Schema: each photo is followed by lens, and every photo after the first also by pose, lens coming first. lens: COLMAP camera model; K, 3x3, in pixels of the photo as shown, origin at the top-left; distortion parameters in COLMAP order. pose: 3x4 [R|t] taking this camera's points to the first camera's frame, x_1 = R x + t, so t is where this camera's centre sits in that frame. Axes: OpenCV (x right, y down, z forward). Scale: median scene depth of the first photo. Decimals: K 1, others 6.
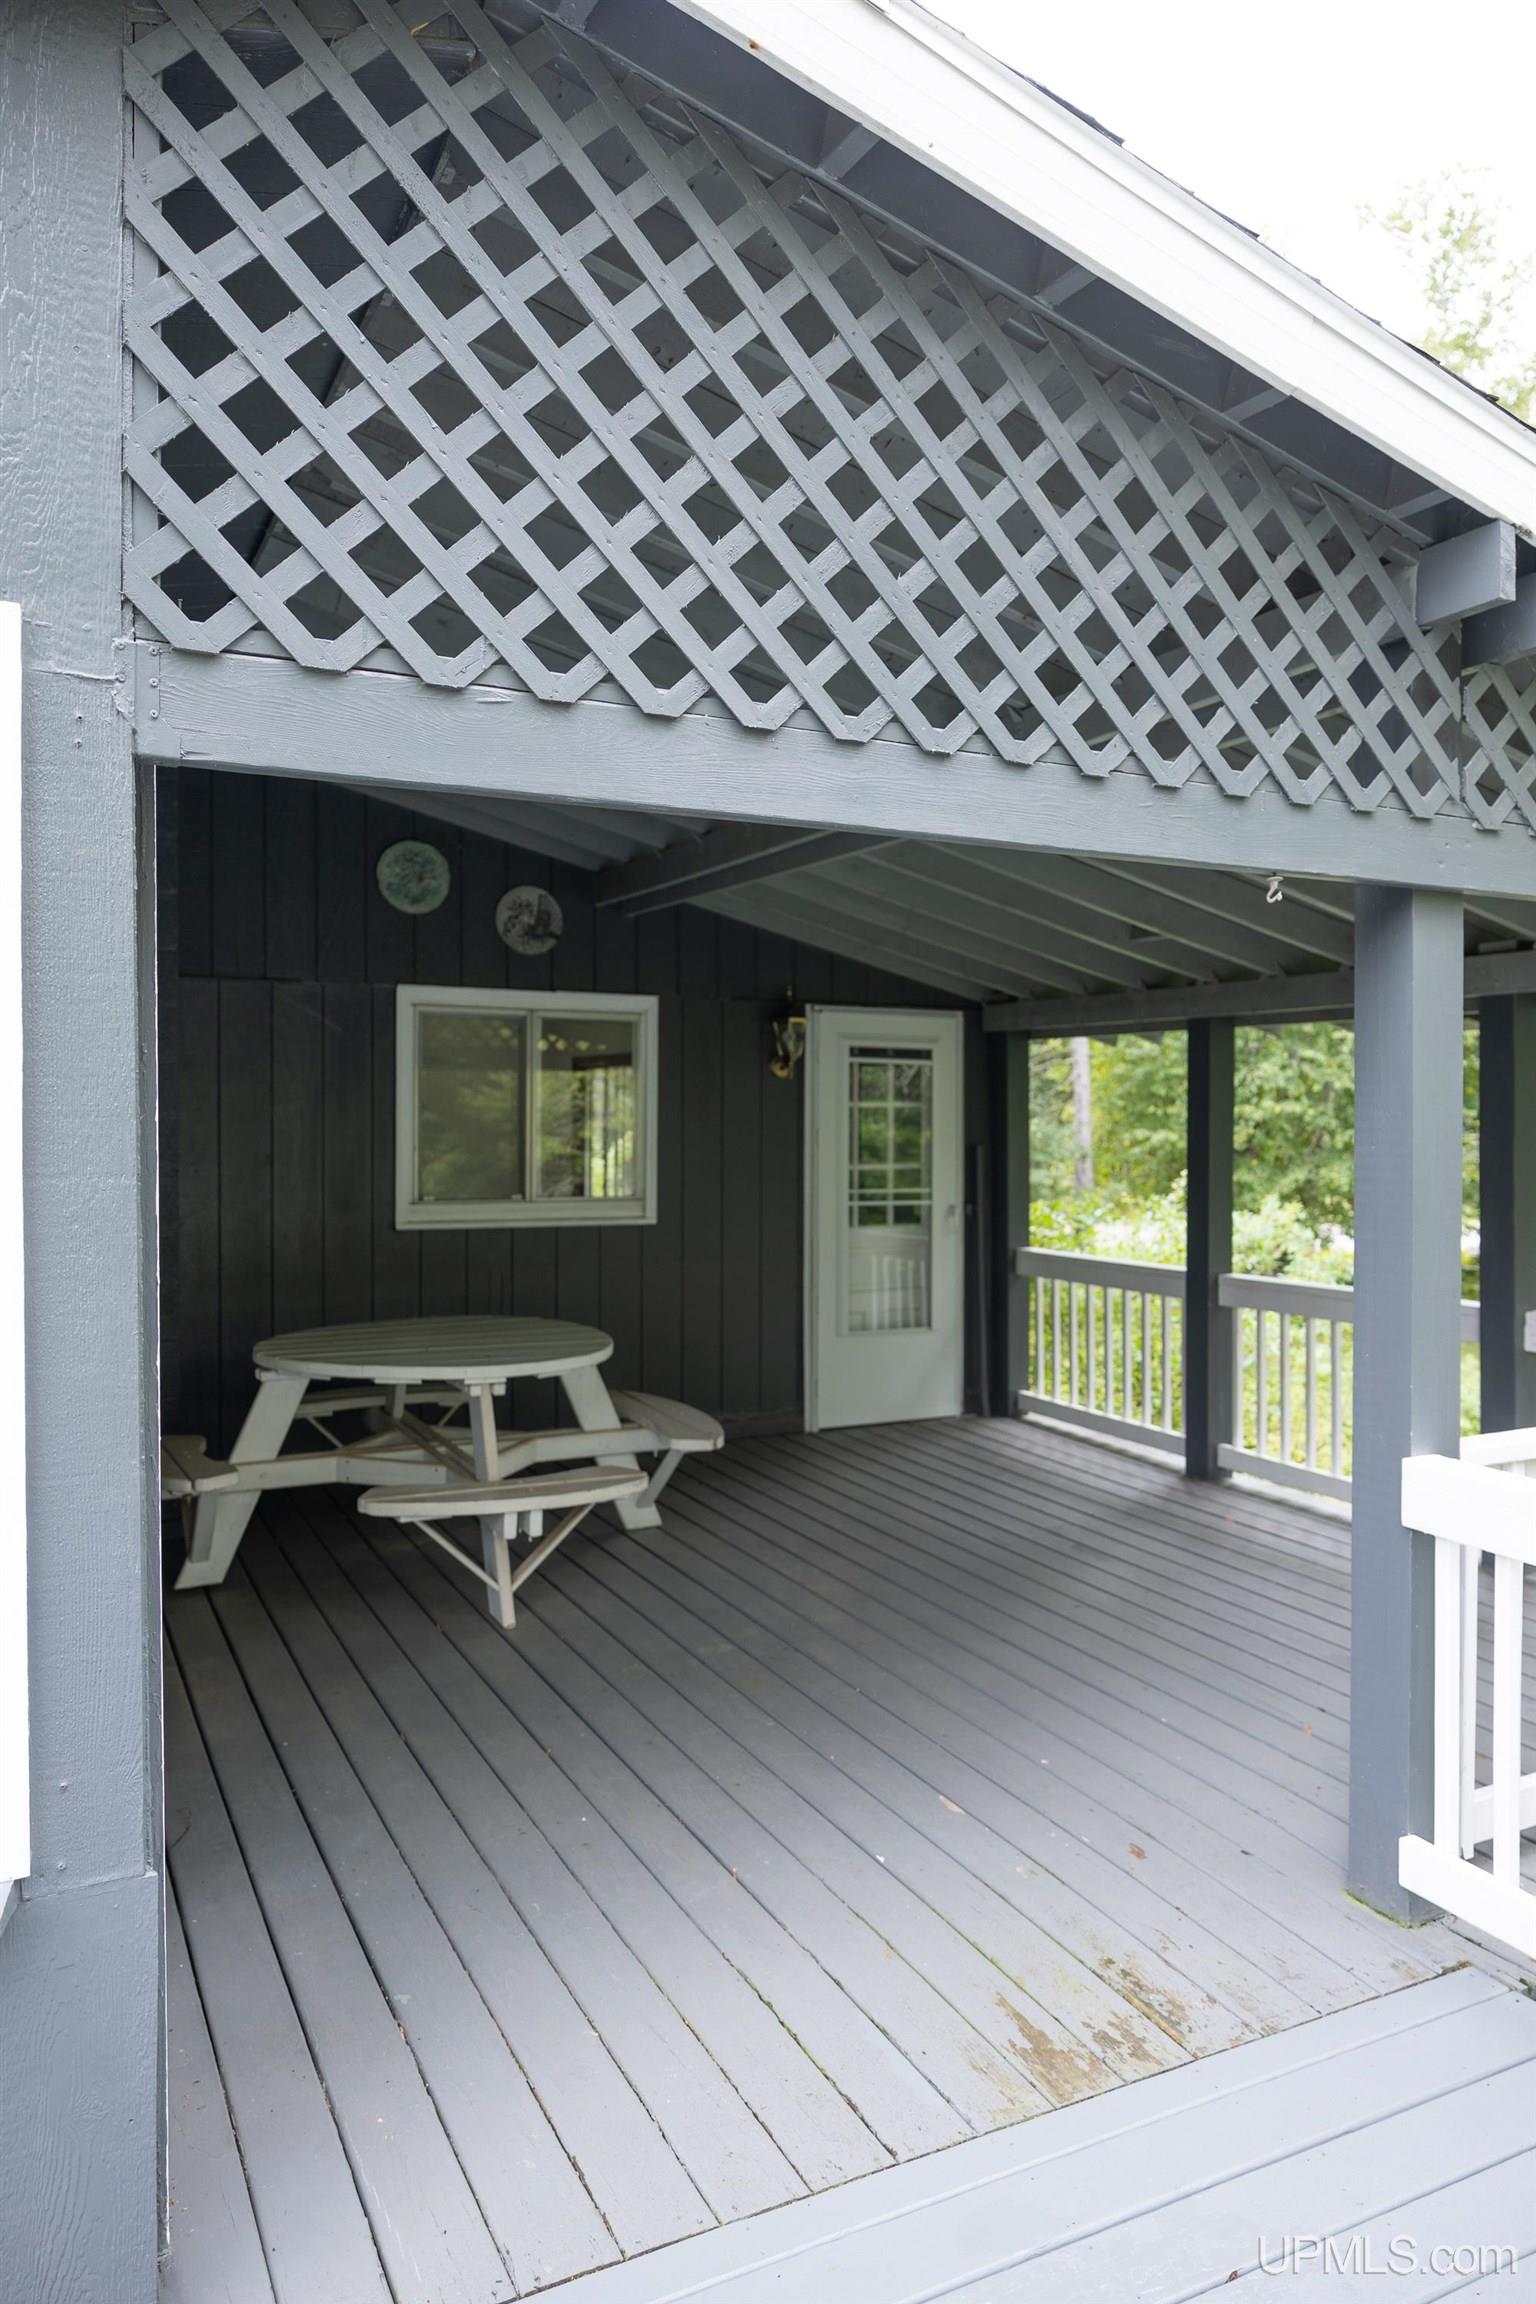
lens RADIAL K [[1520.2, 0, 768.0], [0, 1520.2, 1152.0], [0, 0, 1]] dist [-0.005146, 0.002245]
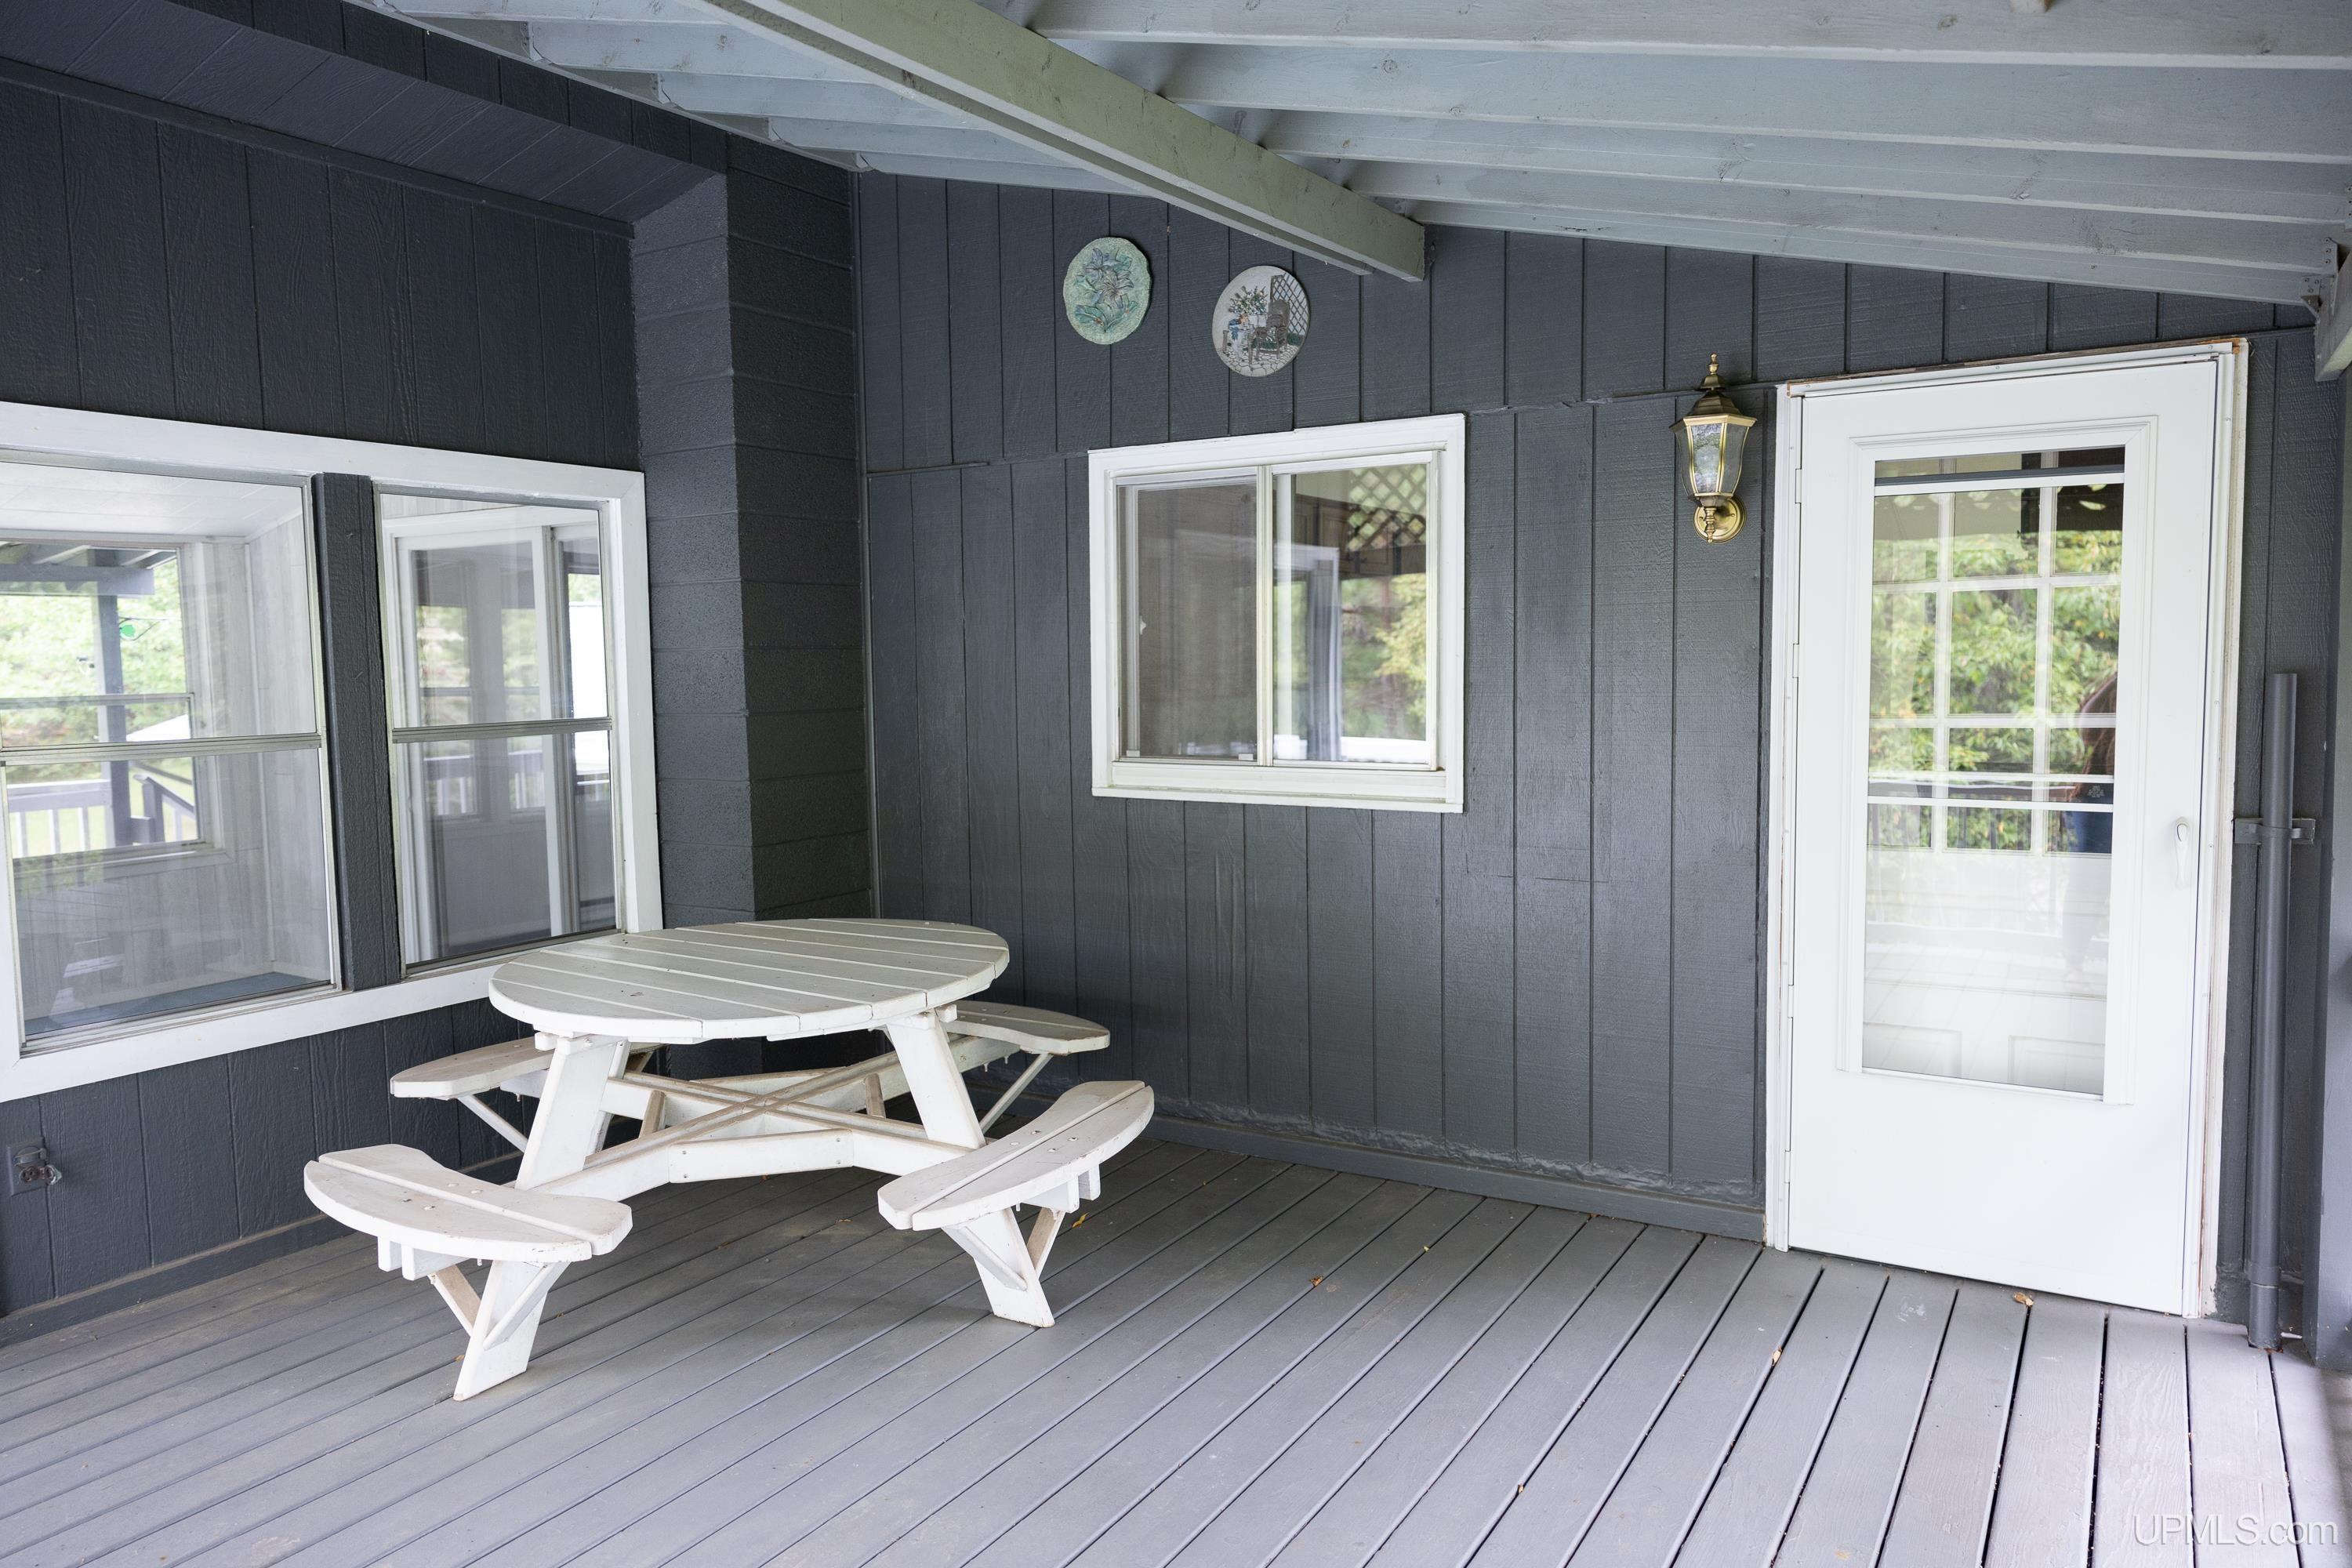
lens RADIAL K [[1551.8, 0, 1176.0], [0, 1551.8, 784.0], [0, 0, 1]] dist [-0.005146, 0.002245]
pose [[0.520200, 0.062620, -0.851746, 0.393997], [0.001633, 0.997234, 0.074314, -0.008515], [0.854043, -0.040049, 0.518659, 0.637953]]
